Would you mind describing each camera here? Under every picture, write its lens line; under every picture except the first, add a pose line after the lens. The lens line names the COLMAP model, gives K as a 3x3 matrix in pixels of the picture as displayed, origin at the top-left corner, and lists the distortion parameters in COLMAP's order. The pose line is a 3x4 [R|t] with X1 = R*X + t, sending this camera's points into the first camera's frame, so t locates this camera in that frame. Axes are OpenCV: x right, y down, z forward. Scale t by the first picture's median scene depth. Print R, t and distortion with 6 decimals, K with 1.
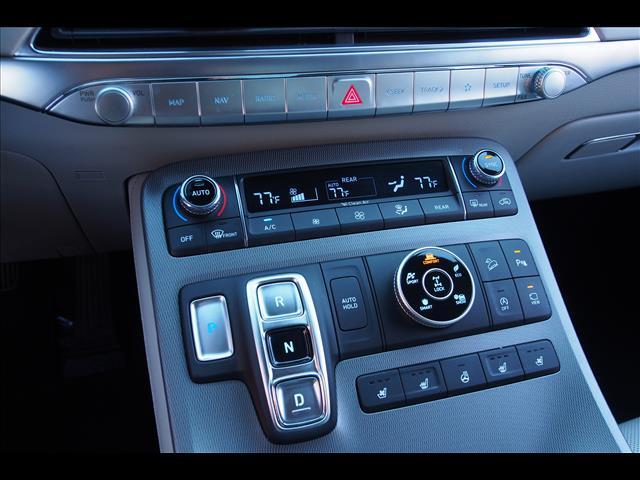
lens RADIAL K [[591.4, 0, 320.0], [0, 591.4, 240.0], [0, 0, 1]] dist [-0.006978, -0.002521]
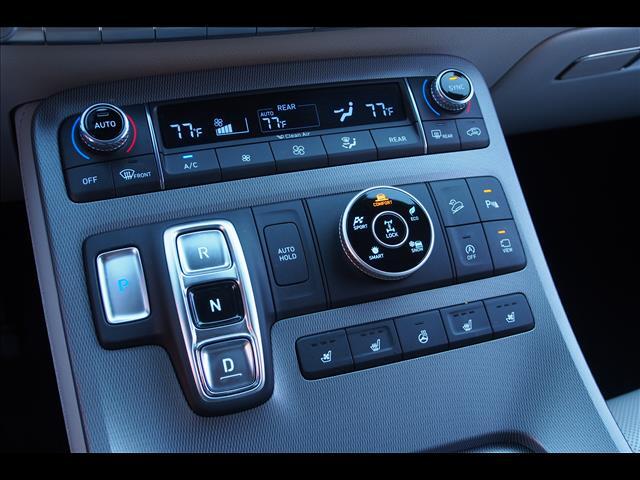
lens RADIAL K [[787.3, 0, 320.0], [0, 787.3, 240.0], [0, 0, 1]] dist [0.000607, 0.018023]
pose [[0.998259, -0.019706, 0.055594, 0.033986], [0.016247, 0.997944, 0.061993, 0.017485], [-0.056702, -0.060982, 0.996527, -0.125486]]
